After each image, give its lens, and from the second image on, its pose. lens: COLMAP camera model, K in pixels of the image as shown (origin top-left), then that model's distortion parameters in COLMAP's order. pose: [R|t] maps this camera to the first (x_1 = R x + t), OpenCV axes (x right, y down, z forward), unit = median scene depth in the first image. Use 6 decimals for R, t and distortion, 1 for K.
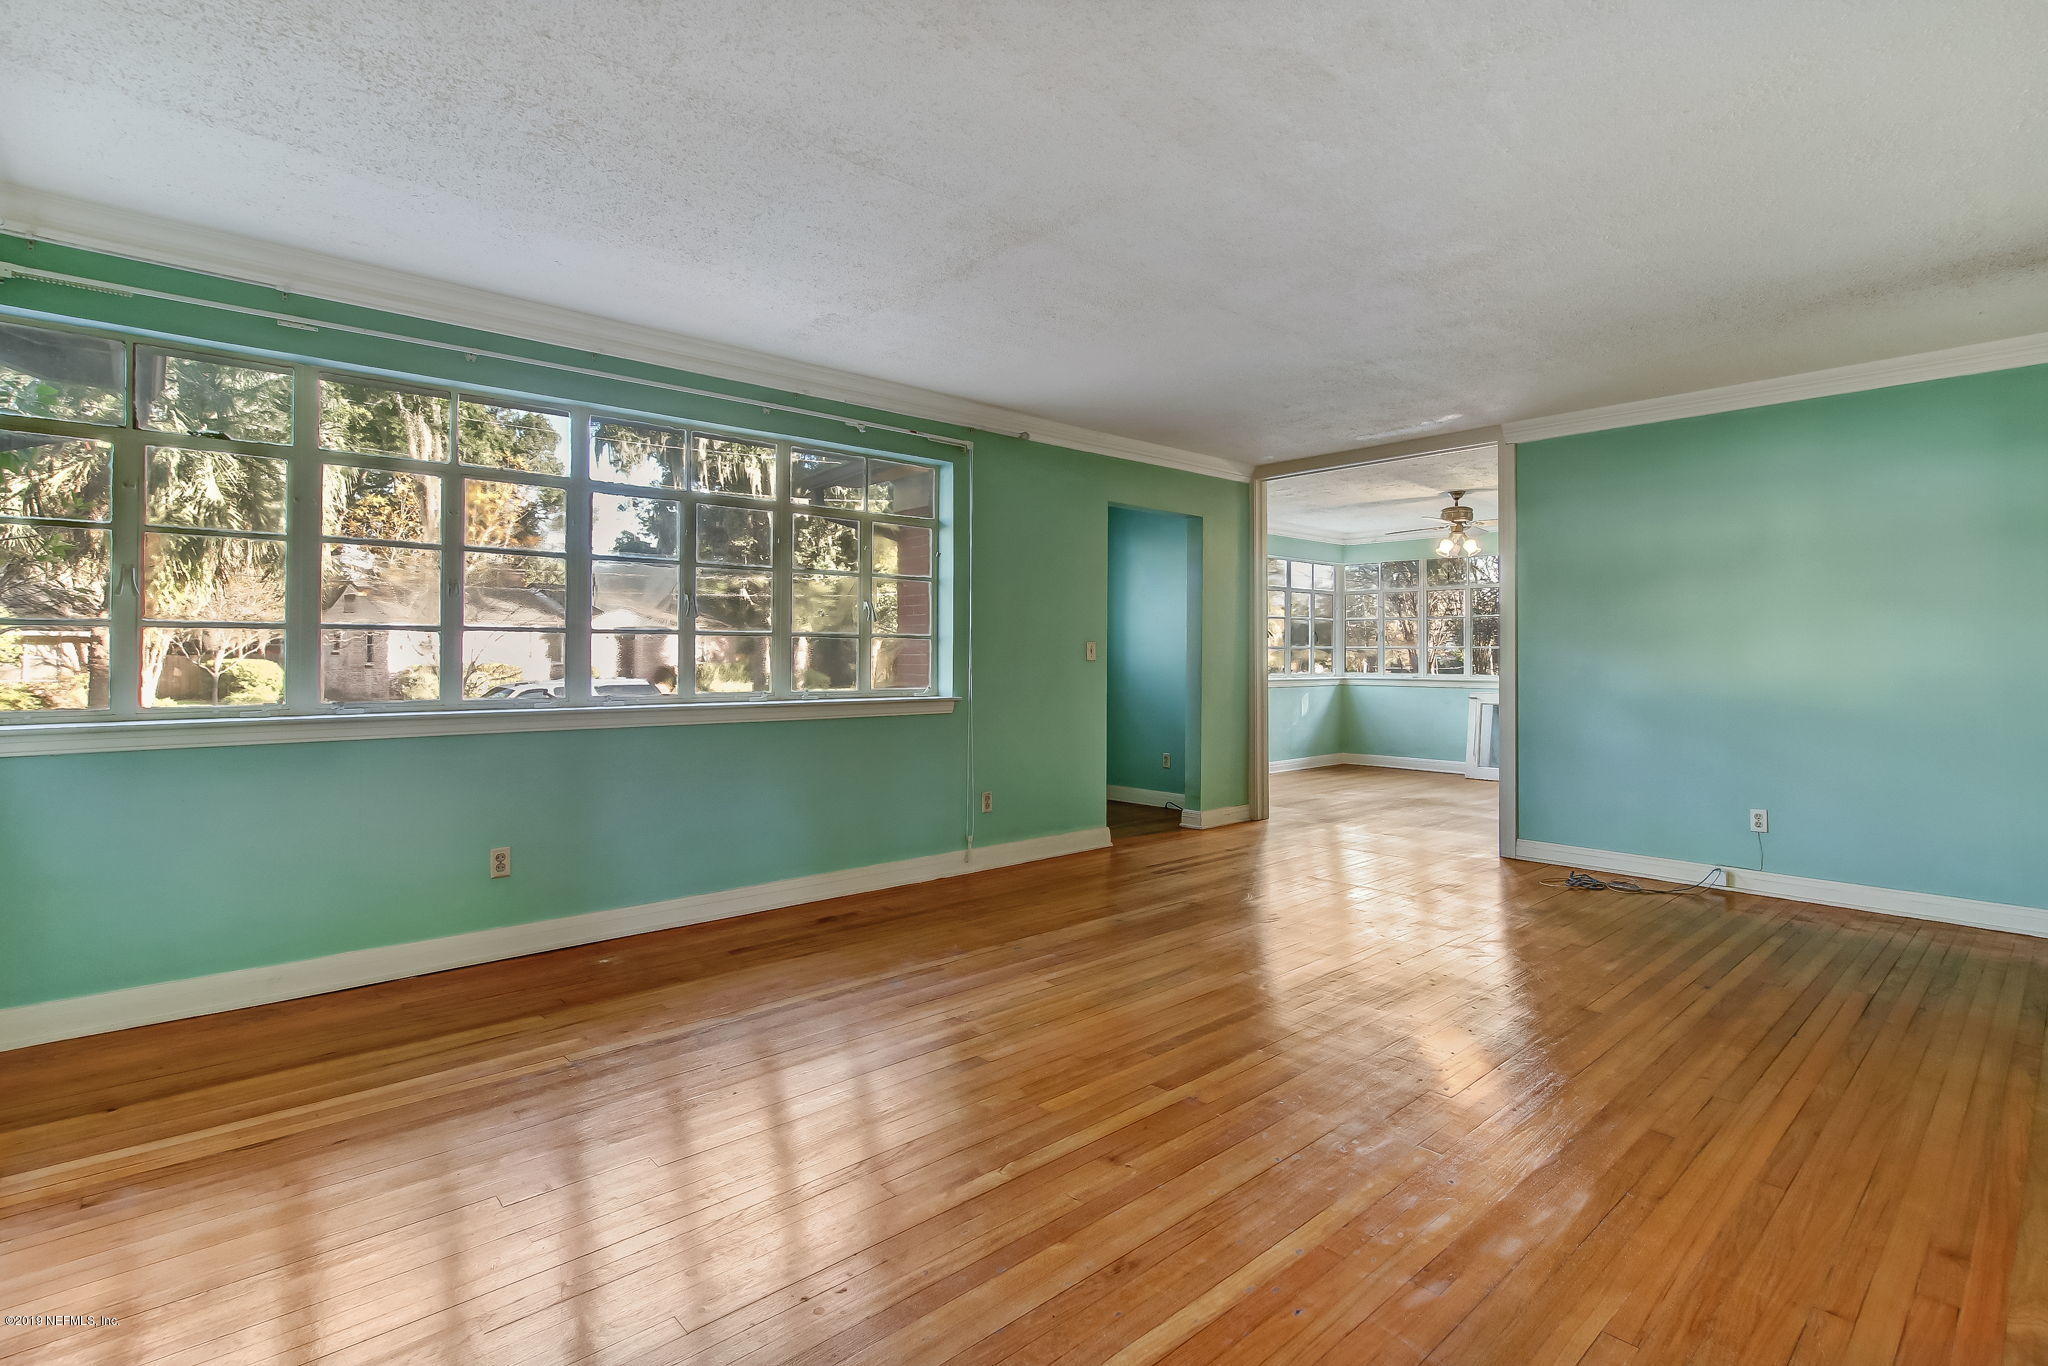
lens RADIAL K [[950.9, 0, 991.8], [0, 950.9, 634.2], [0, 0, 1]] dist [-0.017749, 0.001712]
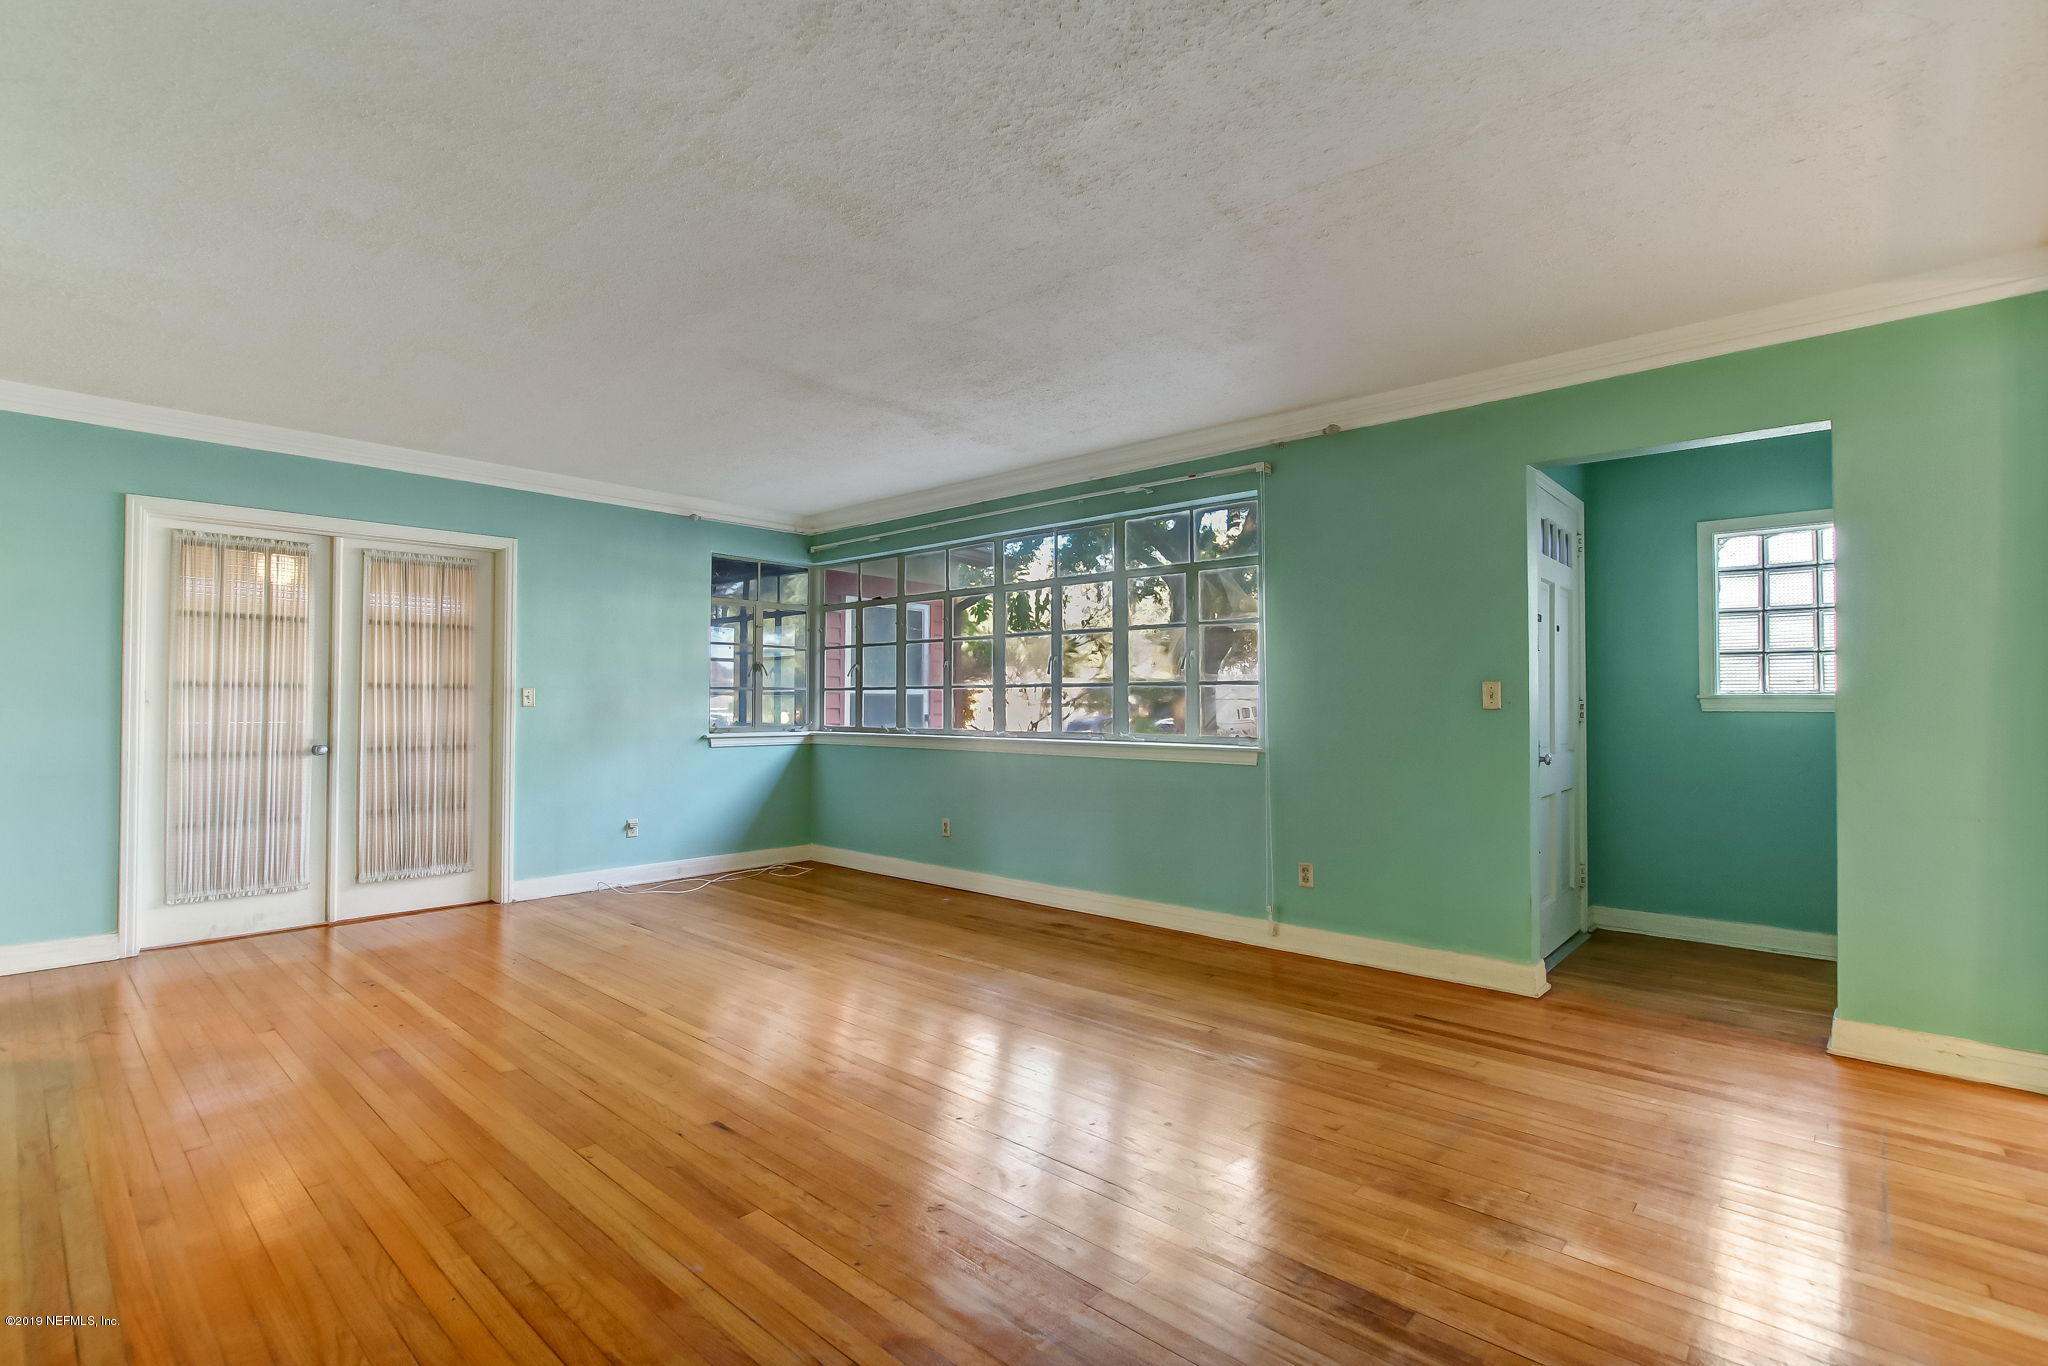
lens RADIAL K [[950.9, 0, 1057.0], [0, 950.9, 691.5], [0, 0, 1]] dist [-0.017749, 0.001712]
pose [[0.128957, -0.013455, -0.991559, 0.842127], [0.021224, 0.999716, -0.010805, 0.018247], [0.991423, -0.019651, 0.129206, 0.701271]]
